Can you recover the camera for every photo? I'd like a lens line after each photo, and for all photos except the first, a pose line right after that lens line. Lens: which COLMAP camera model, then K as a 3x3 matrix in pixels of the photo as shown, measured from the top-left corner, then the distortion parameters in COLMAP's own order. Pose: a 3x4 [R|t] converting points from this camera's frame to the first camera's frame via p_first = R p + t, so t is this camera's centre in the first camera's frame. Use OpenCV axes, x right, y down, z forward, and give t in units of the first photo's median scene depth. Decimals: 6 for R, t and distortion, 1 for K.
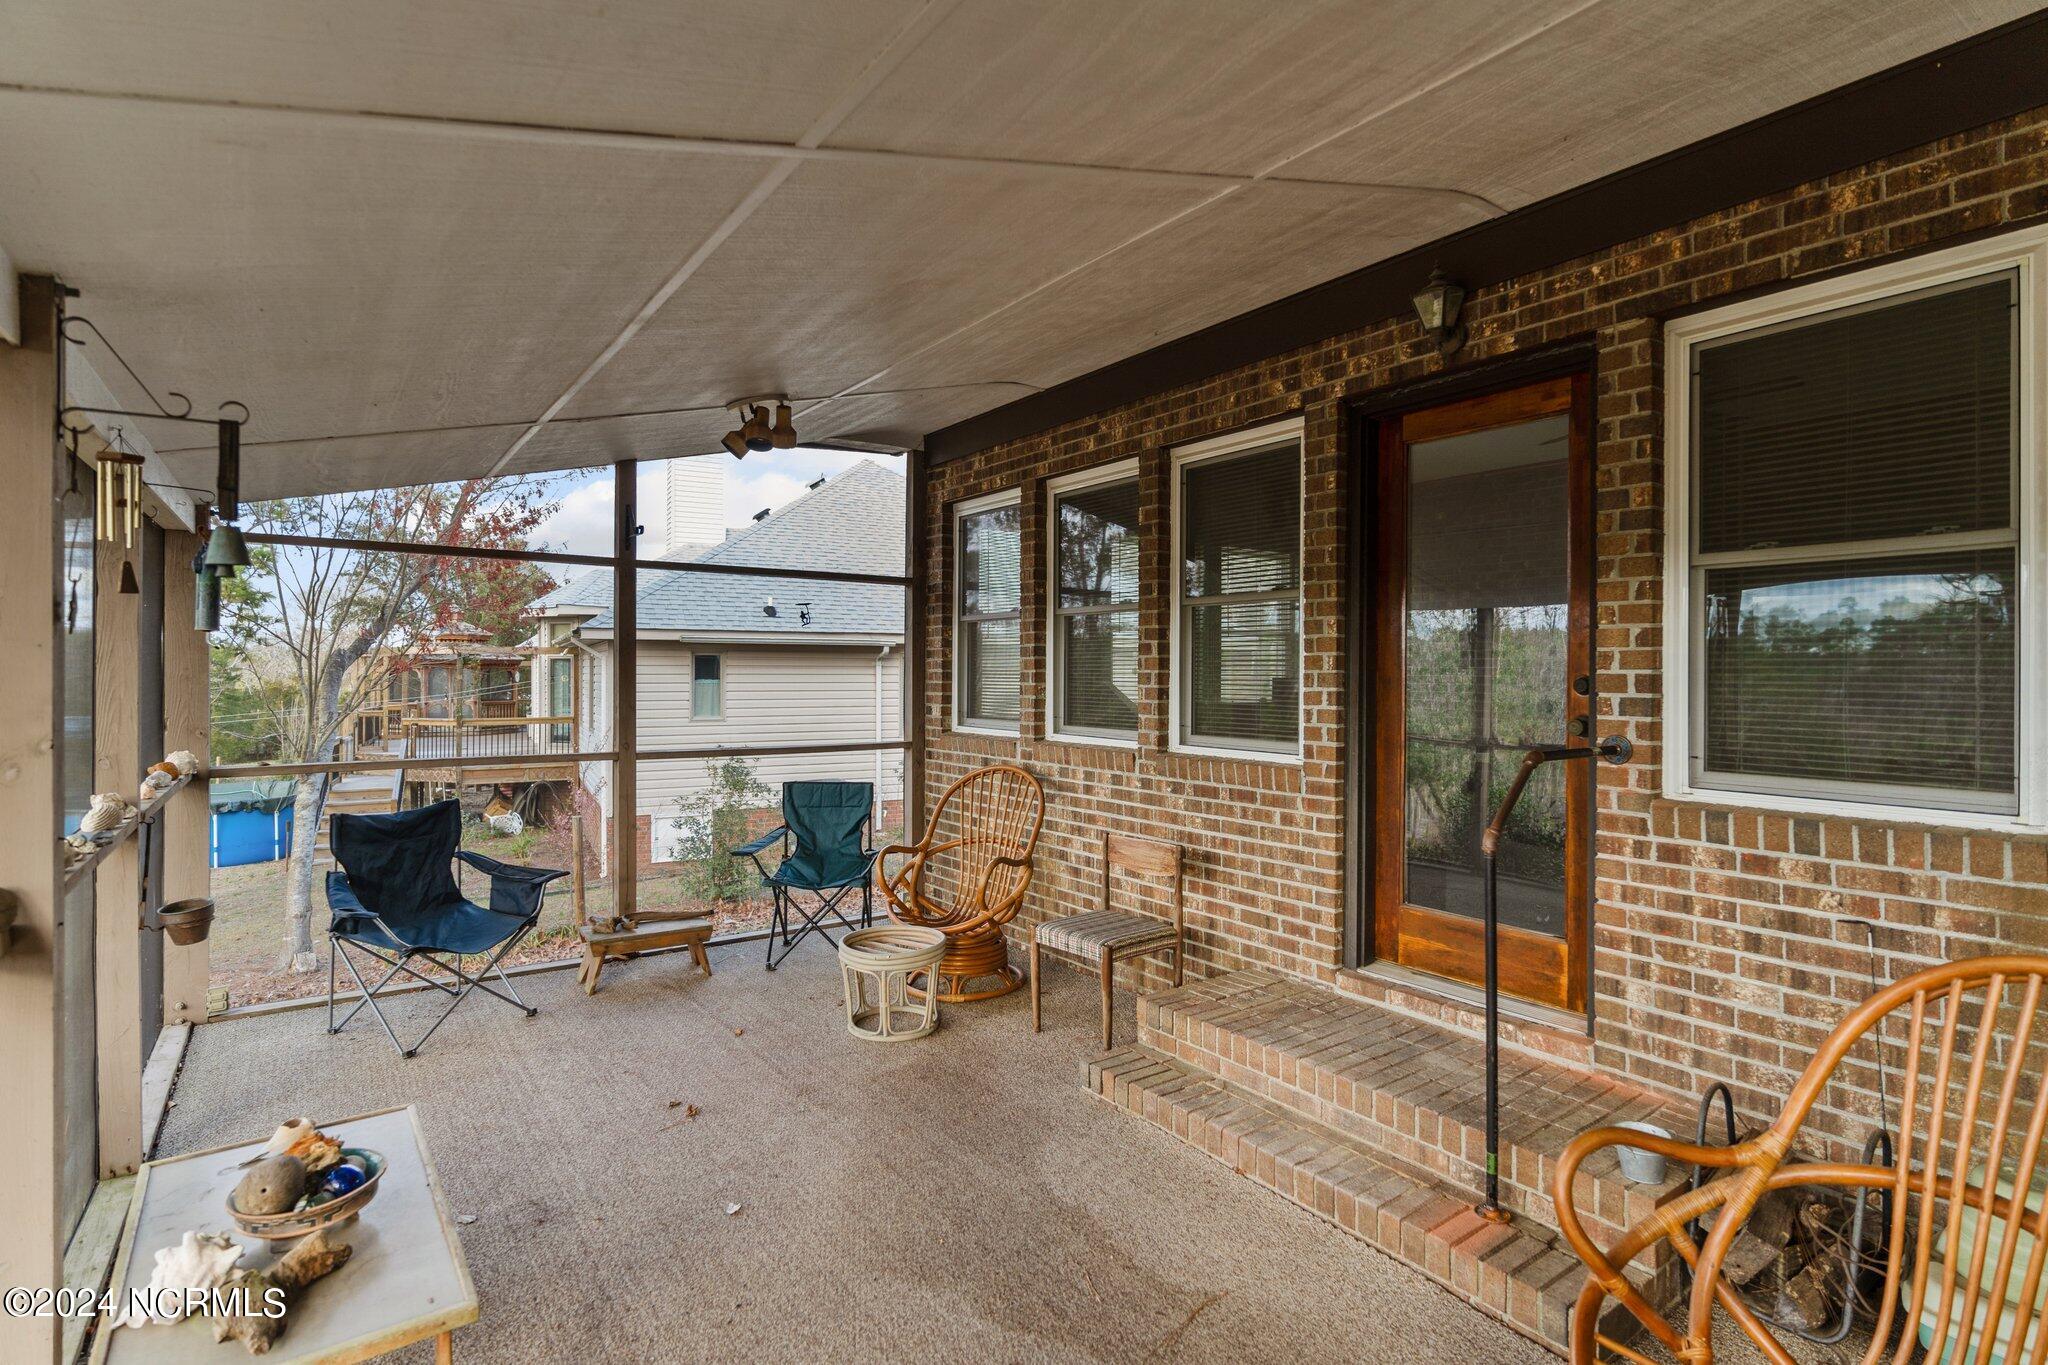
lens RADIAL K [[982.3, 0, 992.0], [0, 982.3, 656.3], [0, 0, 1]] dist [-0.014732, -0.000047]
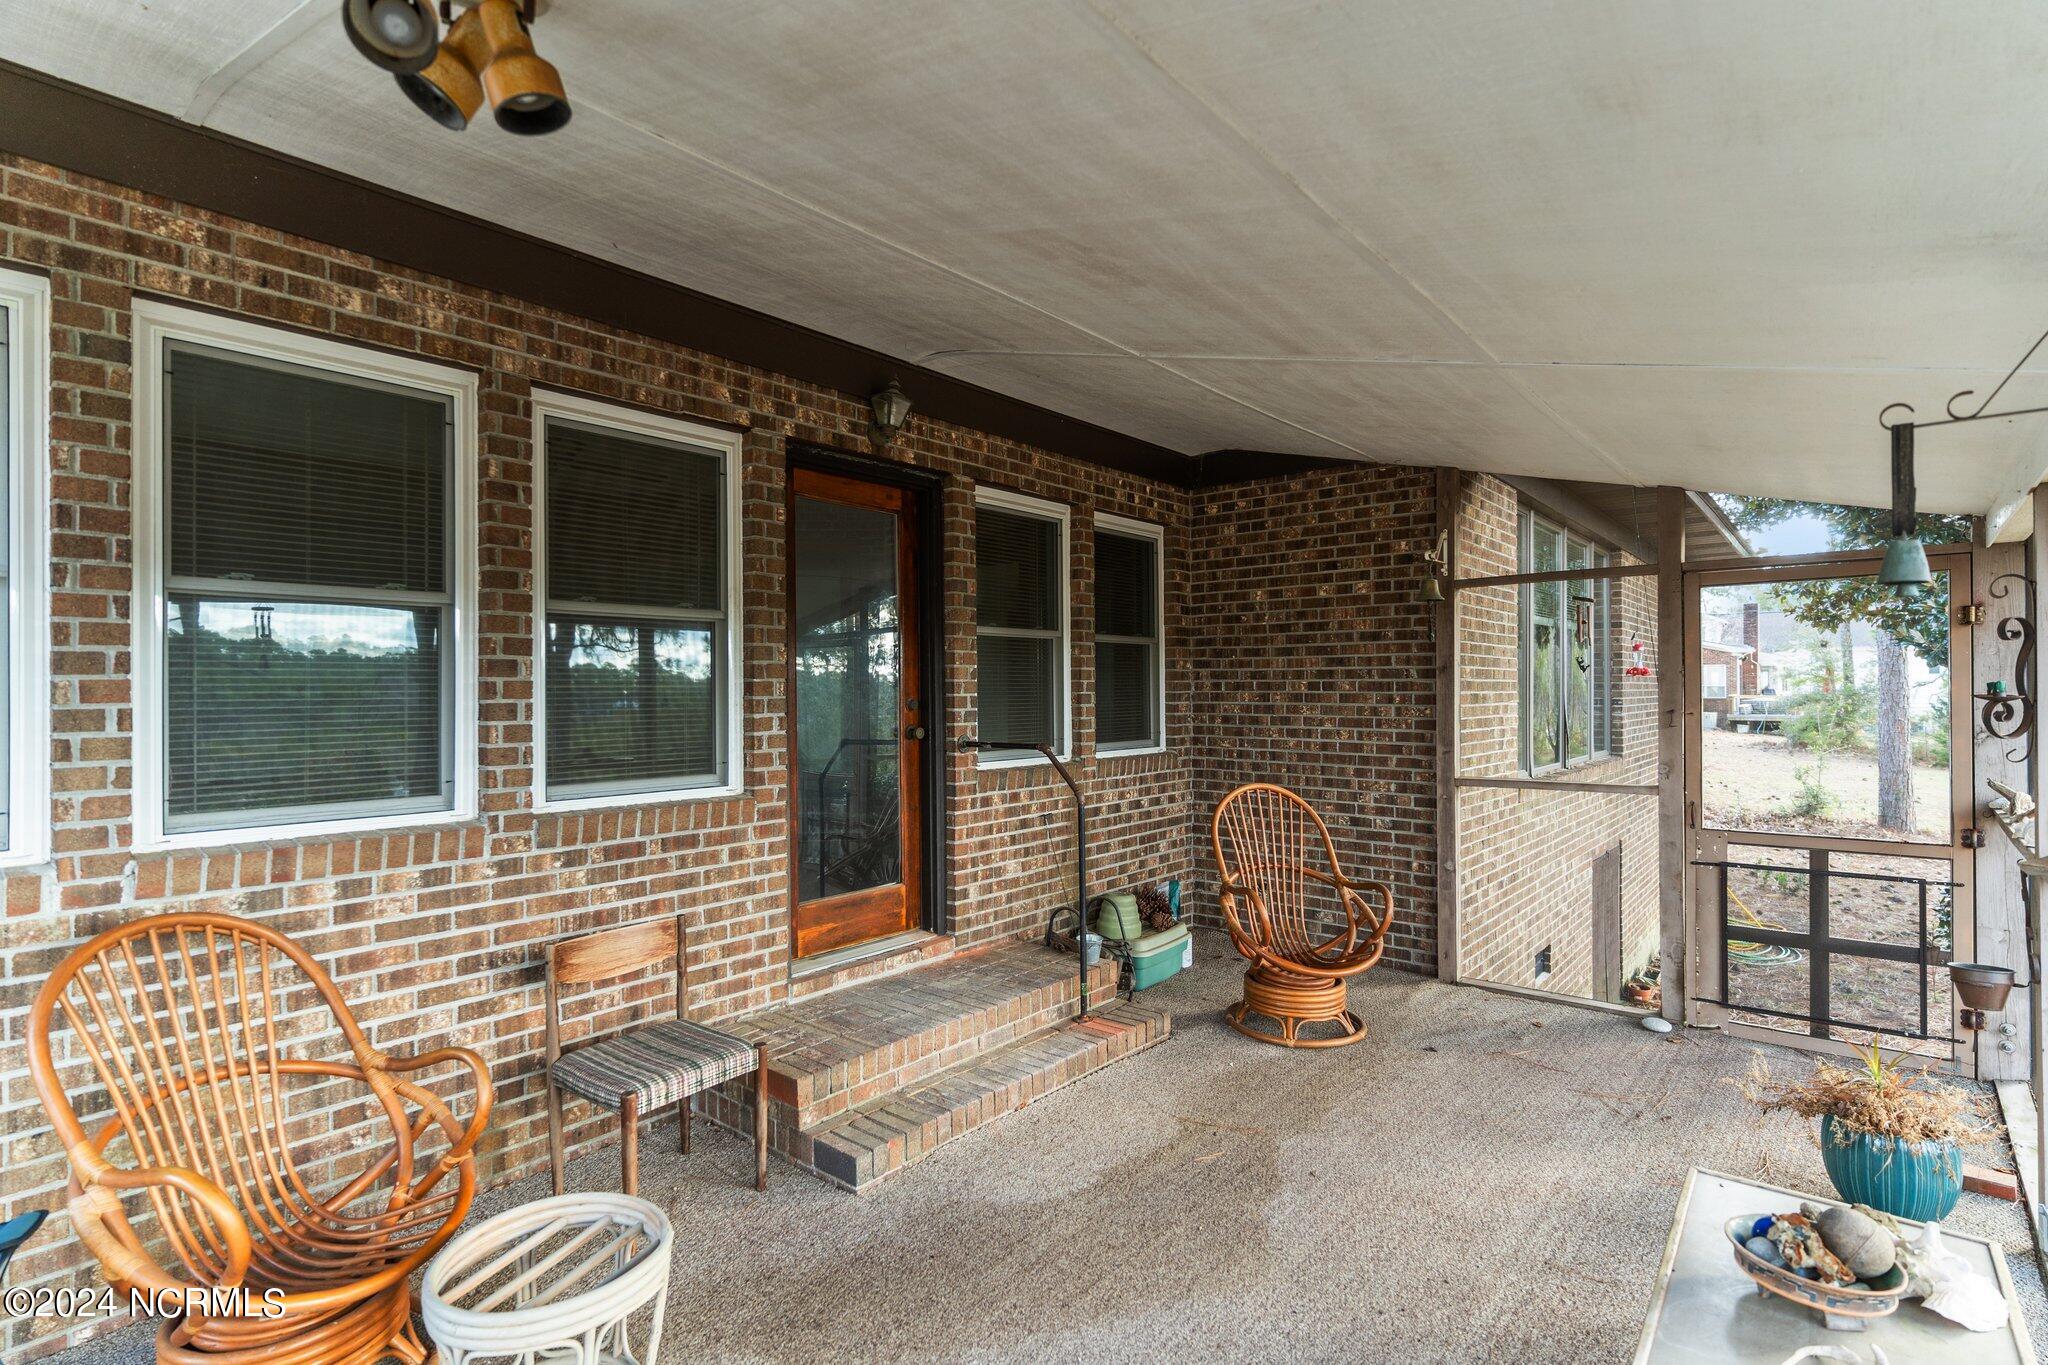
lens RADIAL K [[982.3, 0, 1014.6], [0, 982.3, 693.0], [0, 0, 1]] dist [-0.014732, -0.000047]
pose [[-0.255743, 0.004443, 0.966735, -0.695207], [-0.000875, 0.999988, -0.004827, 0.015319], [-0.966744, -0.002080, -0.255736, 0.995325]]
